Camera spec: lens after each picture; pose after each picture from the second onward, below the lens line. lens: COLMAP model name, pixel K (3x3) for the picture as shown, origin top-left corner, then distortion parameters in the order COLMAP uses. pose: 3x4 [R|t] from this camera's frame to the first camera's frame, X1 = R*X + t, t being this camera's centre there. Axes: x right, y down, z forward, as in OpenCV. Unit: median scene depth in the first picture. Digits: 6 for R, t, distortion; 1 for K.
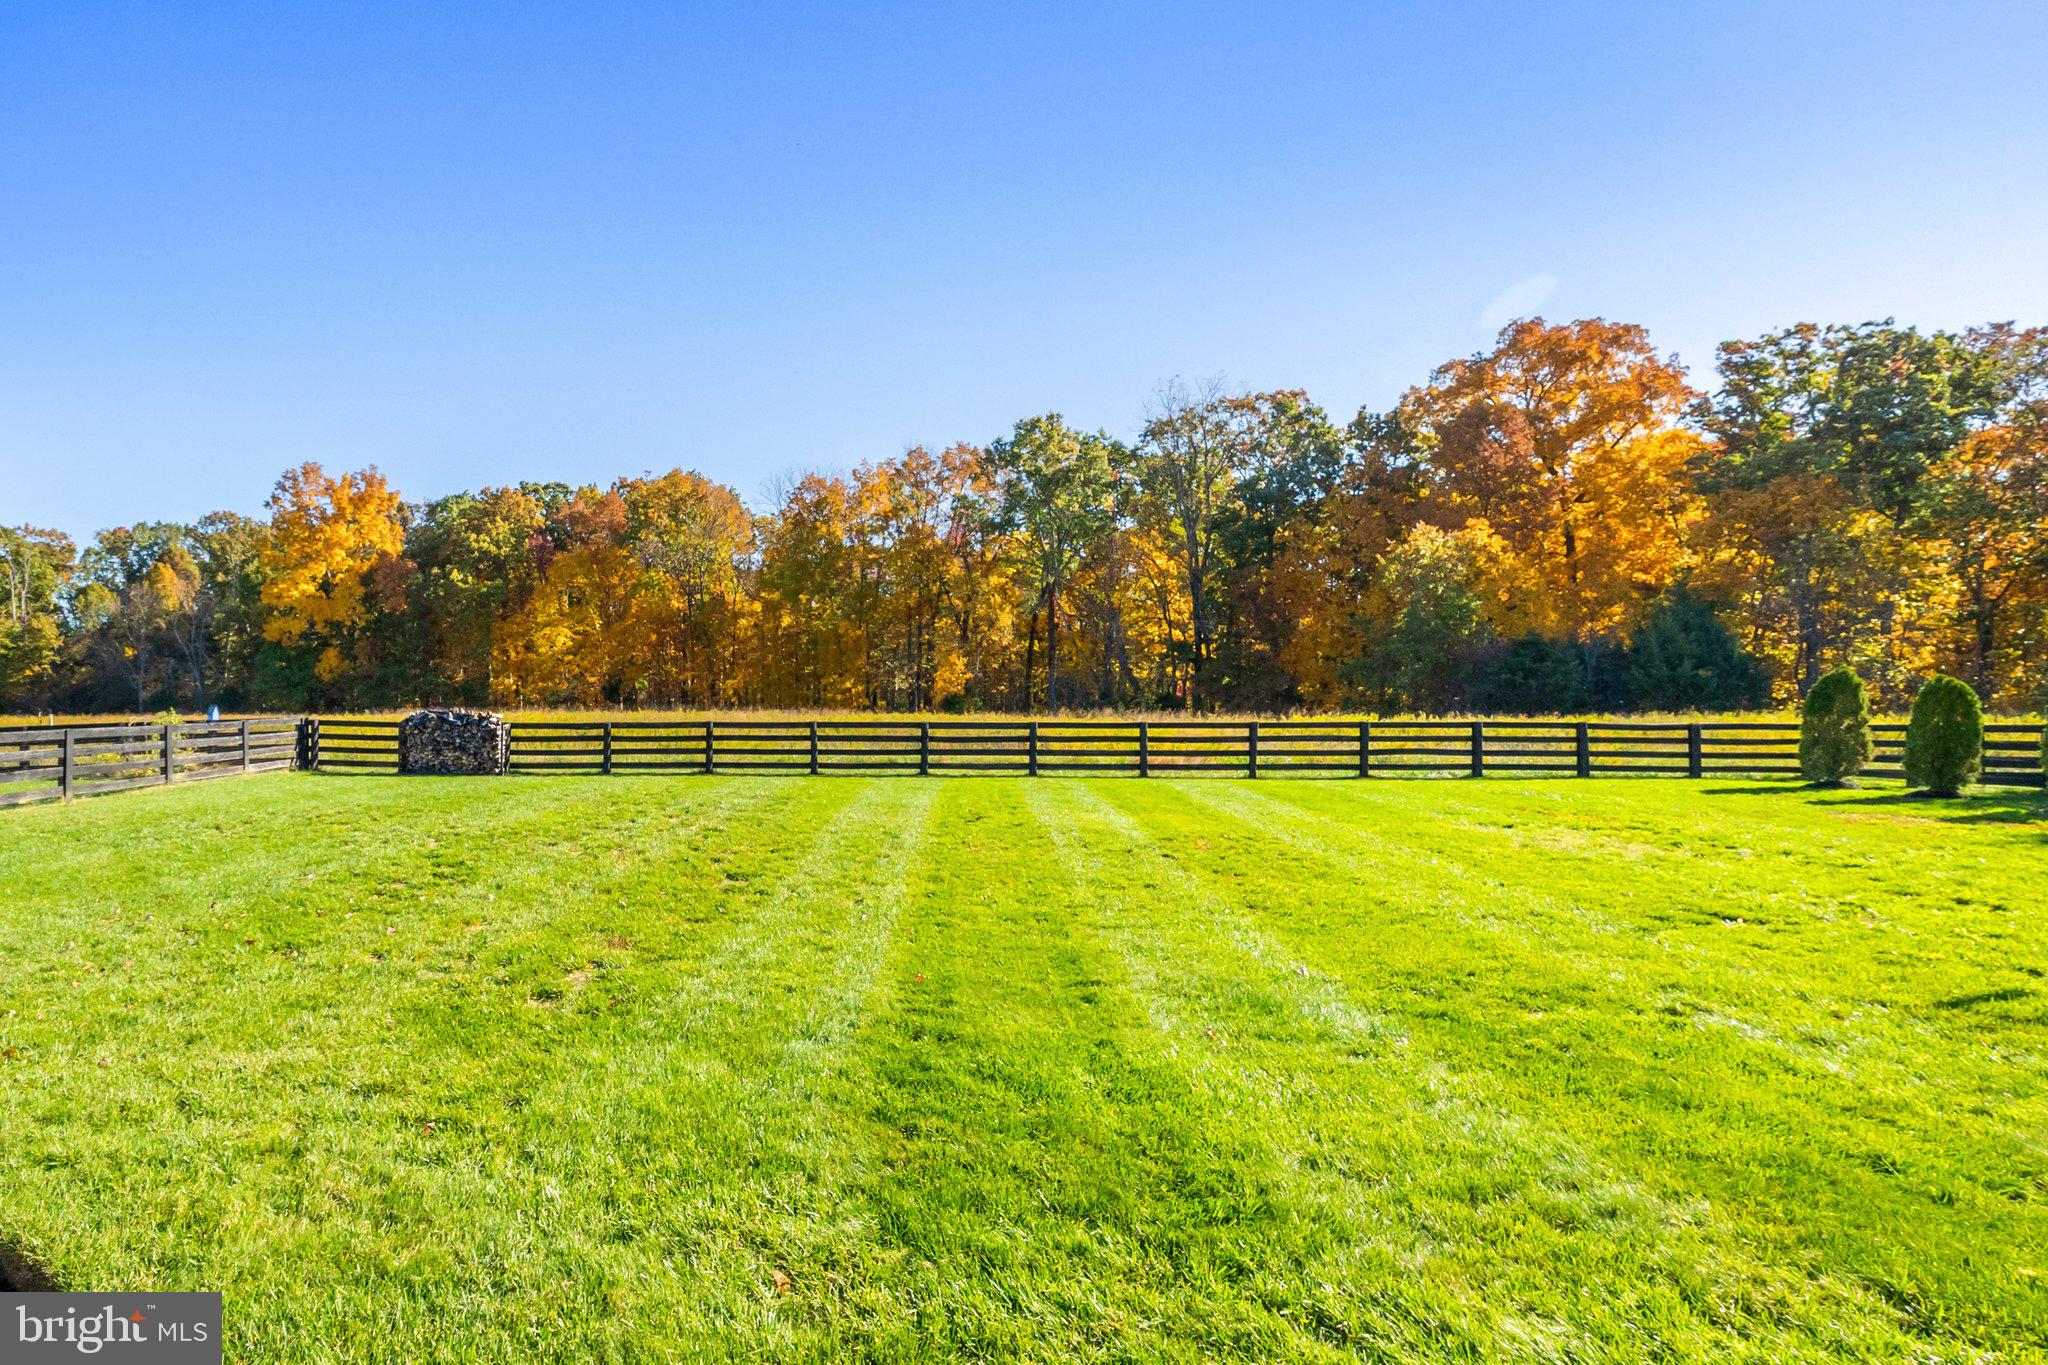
lens RADIAL K [[922.4, 0, 1023.3], [0, 922.4, 682.9], [0, 0, 1]] dist [-0.002222, -0.001203]
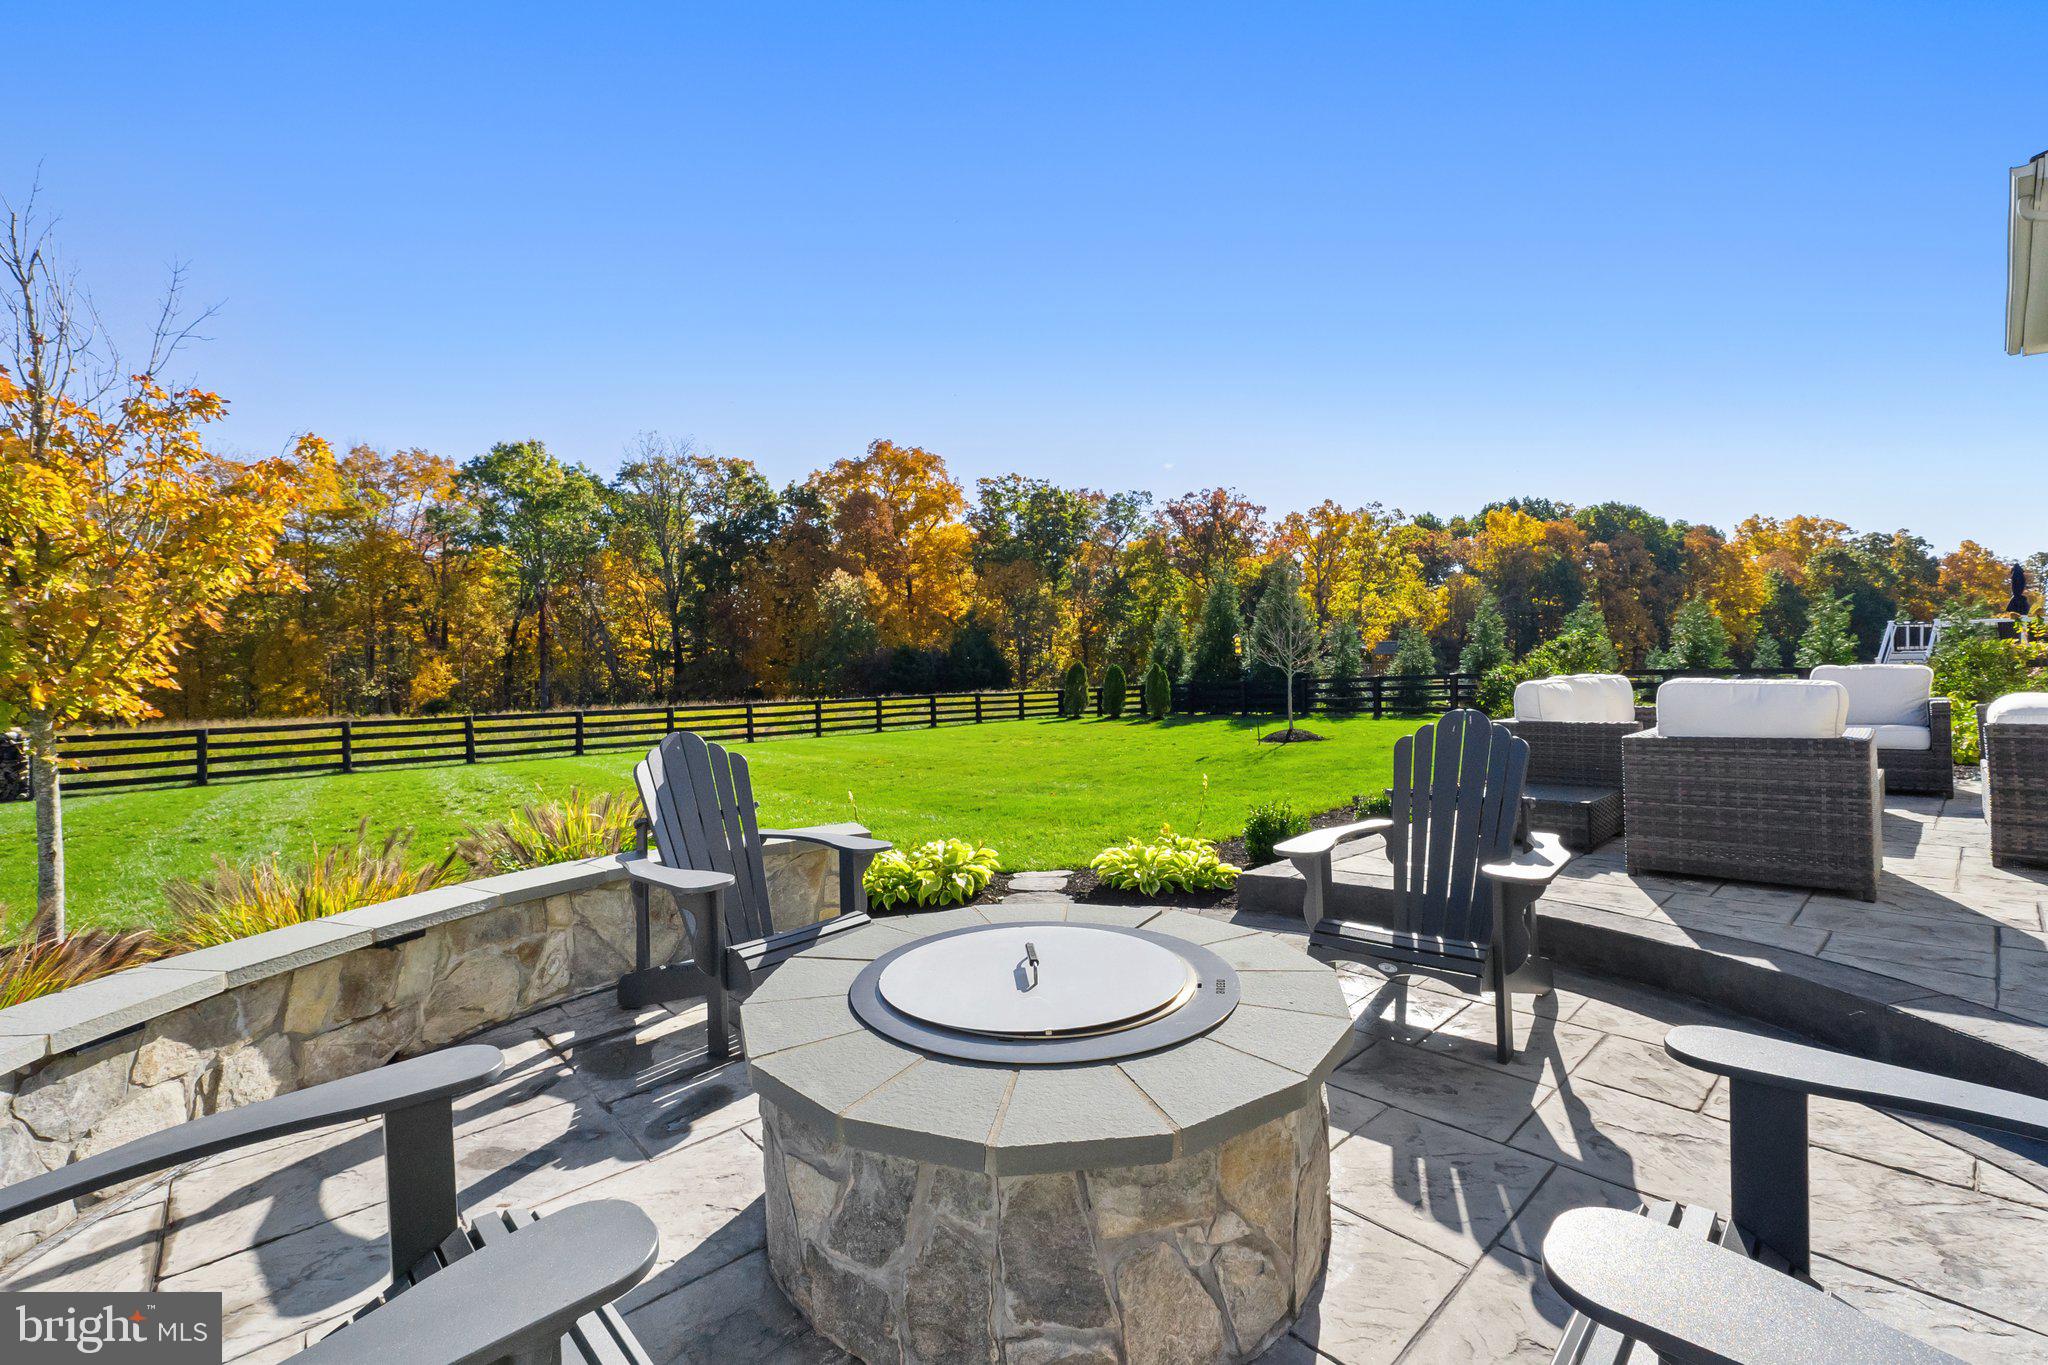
lens RADIAL K [[922.4, 0, 1036.1], [0, 922.4, 681.8], [0, 0, 1]] dist [-0.002222, -0.001203]
pose [[0.652498, -0.018397, 0.757567, -0.445409], [0.033990, 0.999410, -0.005005, 0.021332], [-0.757028, 0.029016, 0.652738, -0.173518]]
